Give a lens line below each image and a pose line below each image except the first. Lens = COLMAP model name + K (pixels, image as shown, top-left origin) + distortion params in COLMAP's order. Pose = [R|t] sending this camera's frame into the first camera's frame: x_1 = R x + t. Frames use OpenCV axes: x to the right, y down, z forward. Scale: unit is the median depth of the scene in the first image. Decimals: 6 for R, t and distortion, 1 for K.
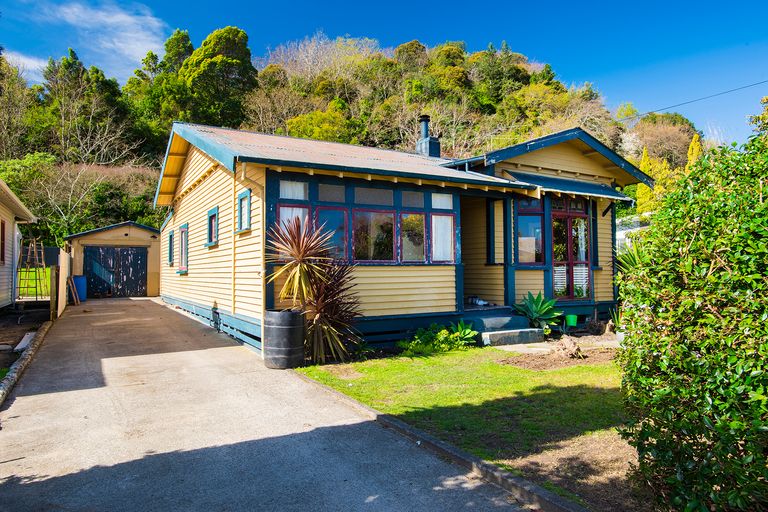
lens RADIAL K [[513.2, 0, 384.0], [0, 513.2, 256.0], [0, 0, 1]] dist [-0.009628, 0.003054]
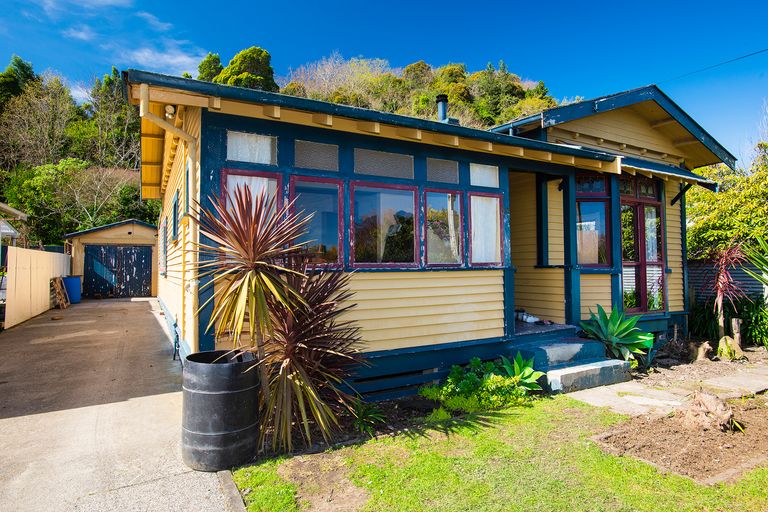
lens RADIAL K [[455.3, 0, 384.0], [0, 455.3, 256.0], [0, 0, 1]] dist [-0.044435, 0.000343]
pose [[0.999776, -0.001015, -0.021152, -0.006681], [0.001097, 0.999992, 0.003860, -0.001953], [0.021148, -0.003883, 0.999769, 0.345919]]
